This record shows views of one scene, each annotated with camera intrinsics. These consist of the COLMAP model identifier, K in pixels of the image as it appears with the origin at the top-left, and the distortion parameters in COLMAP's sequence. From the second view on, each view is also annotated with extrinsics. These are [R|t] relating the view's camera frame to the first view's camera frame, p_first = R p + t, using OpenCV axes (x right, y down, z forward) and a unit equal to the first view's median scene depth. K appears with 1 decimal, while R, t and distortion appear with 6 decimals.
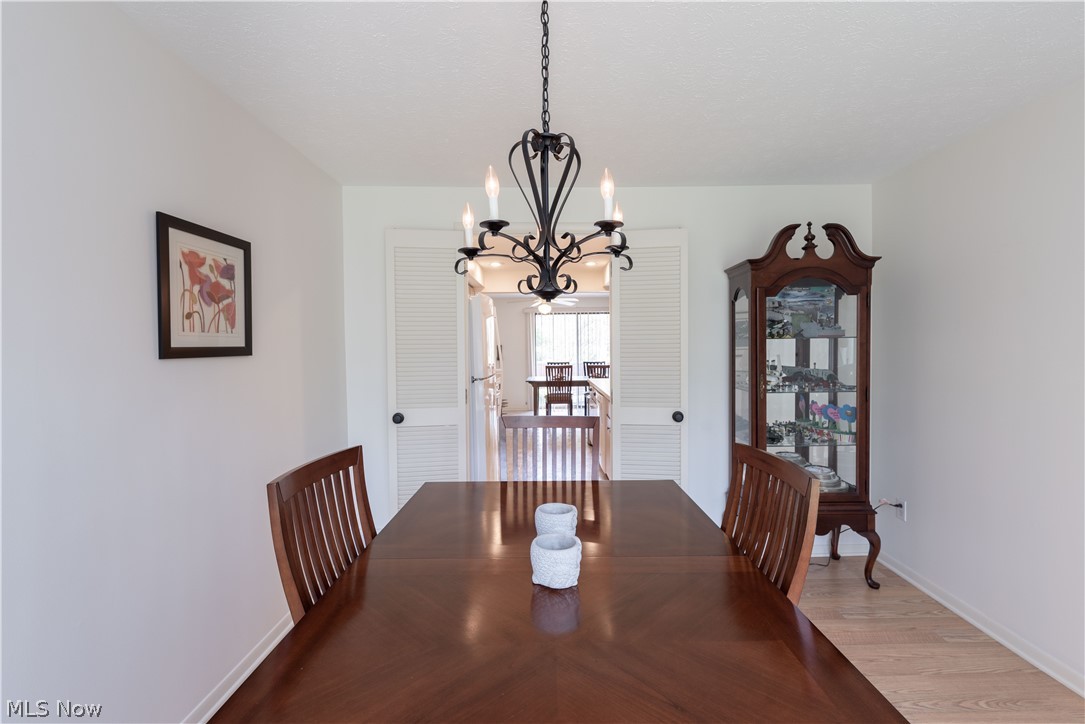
lens RADIAL K [[476.4, 0, 544.9], [0, 476.4, 354.7], [0, 0, 1]] dist [-0.002566, -0.000333]
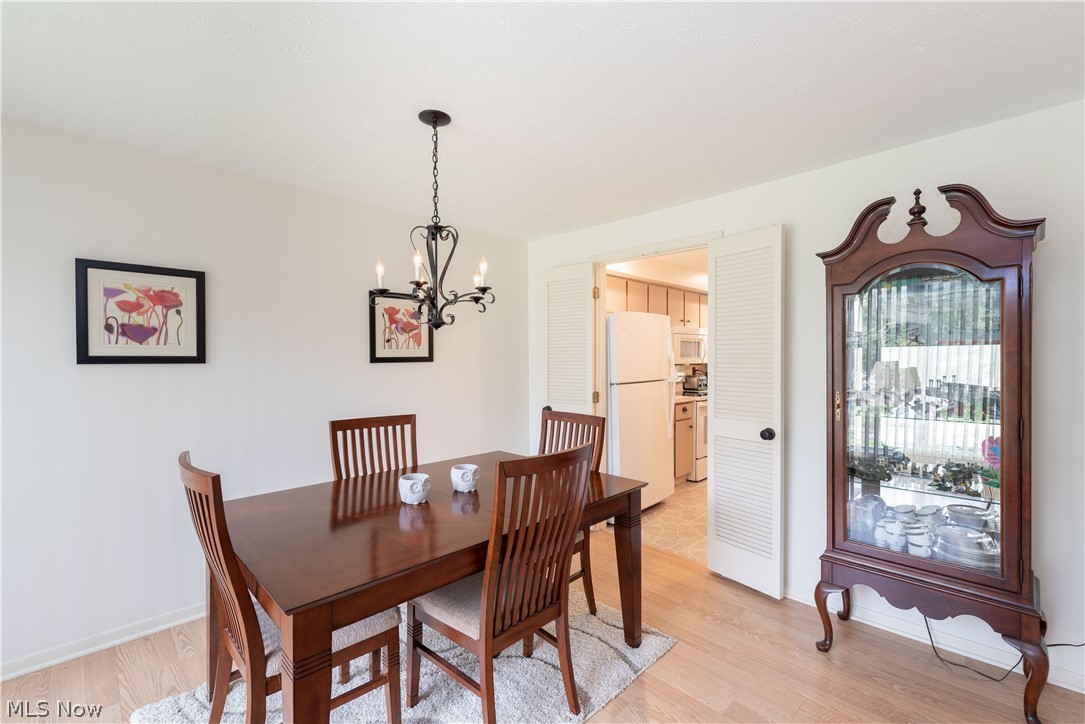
lens RADIAL K [[476.4, 0, 547.5], [0, 476.4, 367.3], [0, 0, 1]] dist [-0.002566, -0.000333]
pose [[0.697102, 0.019701, -0.716701, 0.971794], [-0.011191, 0.999800, 0.016599, -0.012271], [0.716884, -0.003551, 0.697183, 0.102381]]
